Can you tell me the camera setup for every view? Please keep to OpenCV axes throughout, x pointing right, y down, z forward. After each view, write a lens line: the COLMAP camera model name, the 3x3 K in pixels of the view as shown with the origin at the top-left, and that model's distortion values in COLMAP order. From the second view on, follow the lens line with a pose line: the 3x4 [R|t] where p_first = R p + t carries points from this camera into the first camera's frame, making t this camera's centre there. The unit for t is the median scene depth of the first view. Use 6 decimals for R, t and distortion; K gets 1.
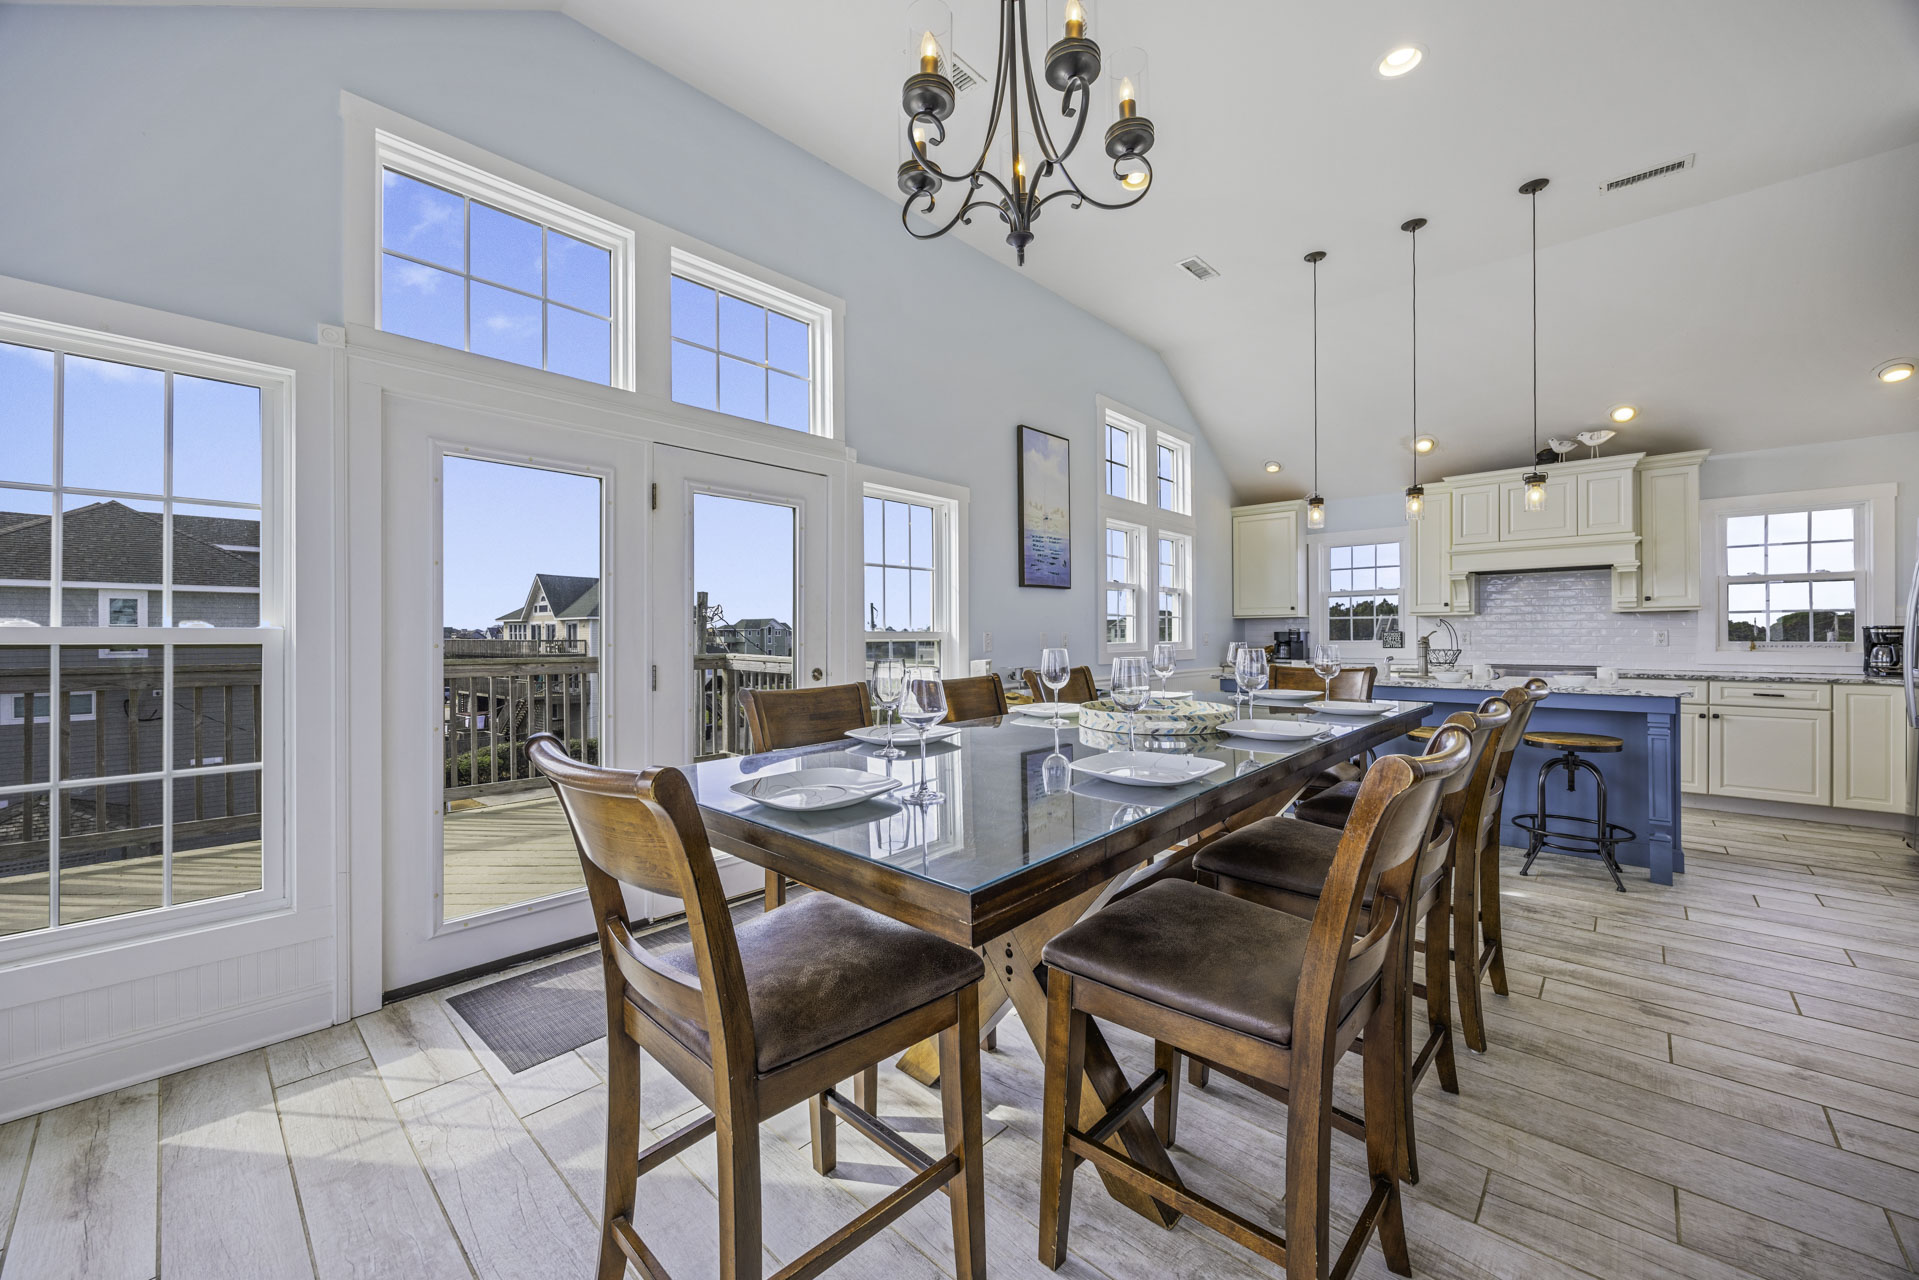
lens RADIAL K [[740.0, 0, 959.5], [0, 740.0, 640.0], [0, 0, 1]] dist [-0.000096, 0.000217]
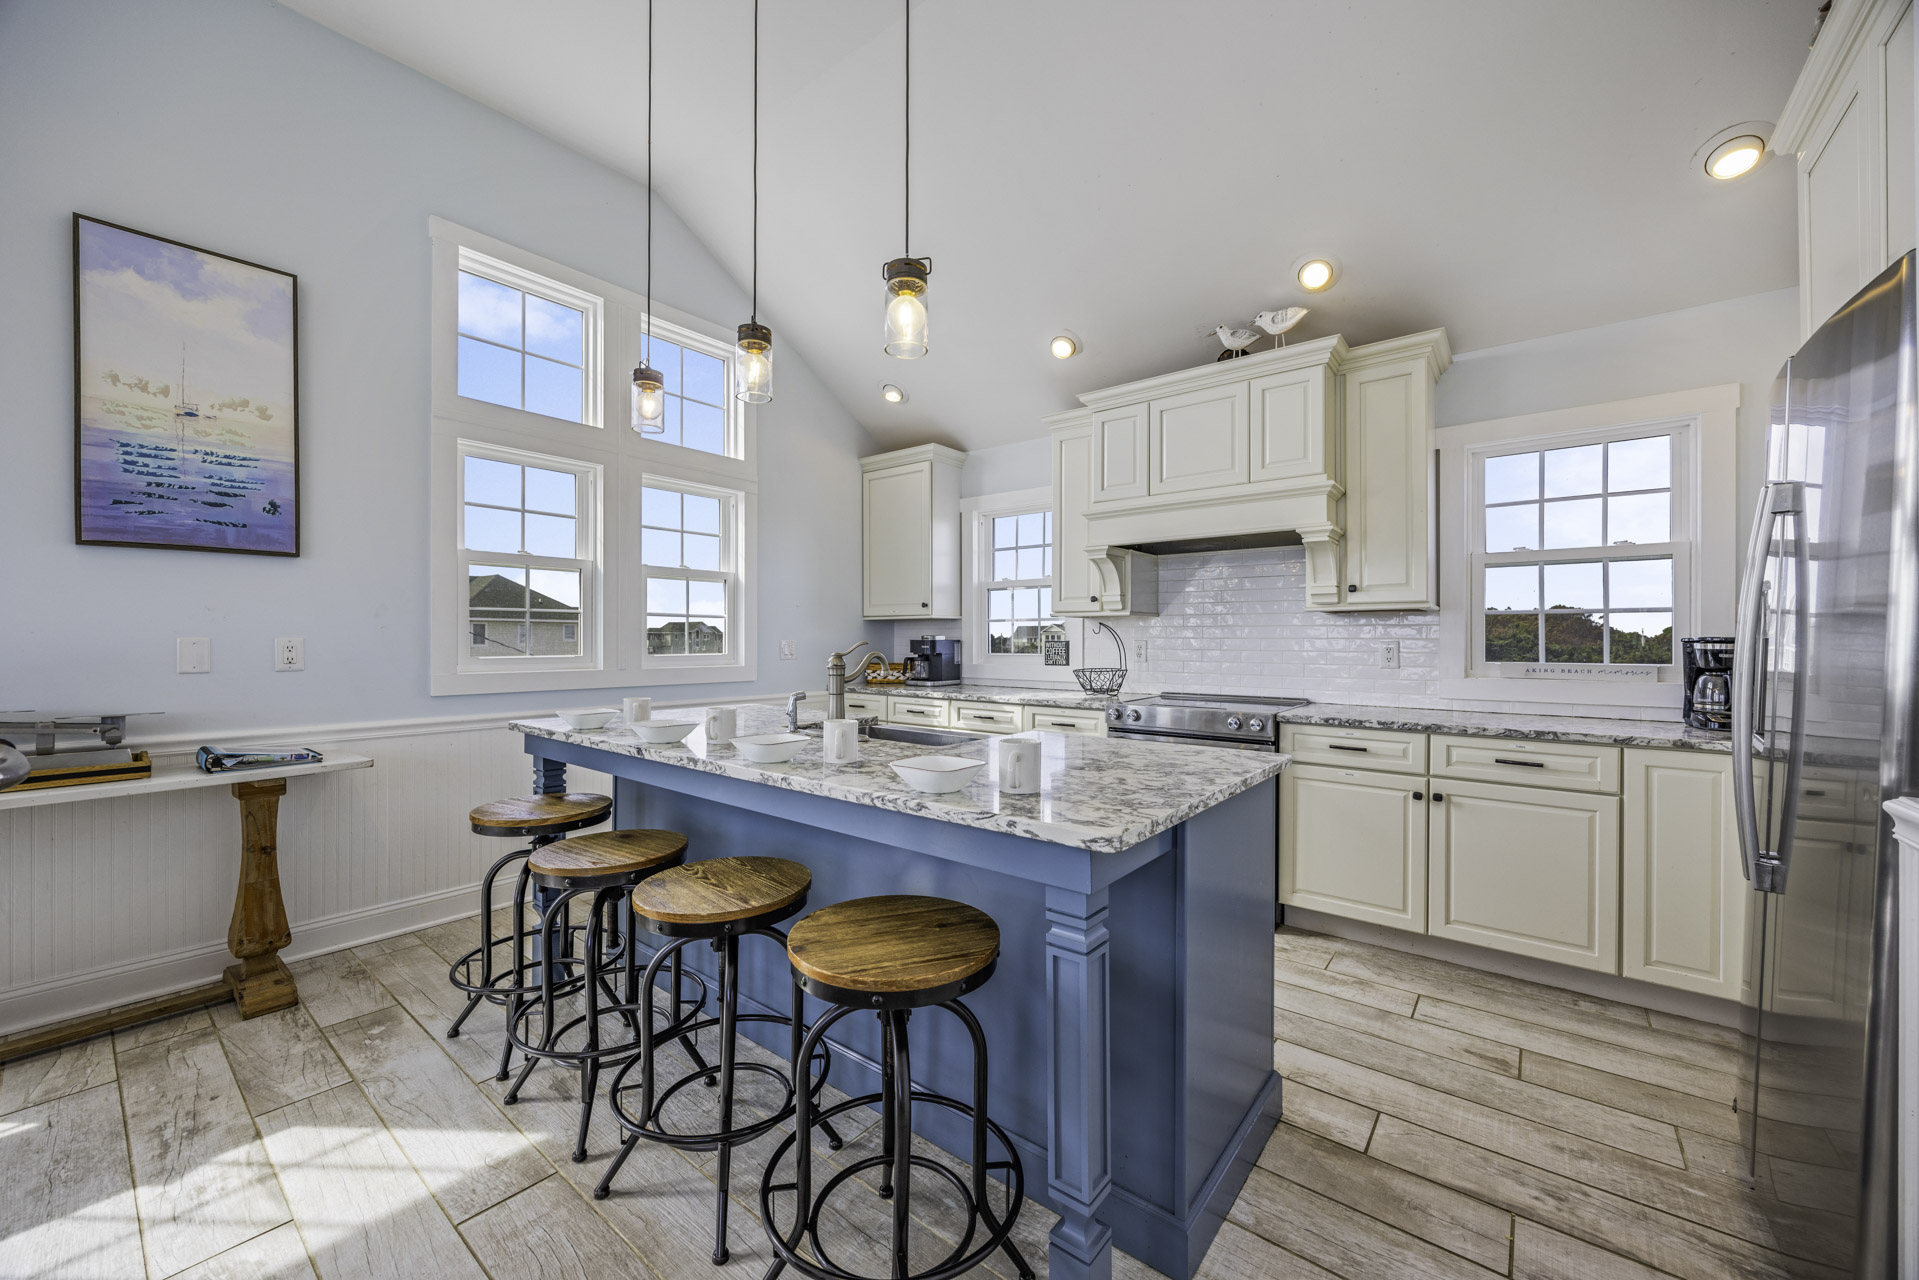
lens RADIAL K [[737.0, 0, 959.5], [0, 737.0, 640.0], [0, 0, 1]] dist [-0.000575, -0.000173]
pose [[0.997722, 0.006956, 0.067097, 0.589534], [-0.006531, 0.999957, -0.006555, -0.009054], [-0.067139, 0.006102, 0.997725, 0.443985]]
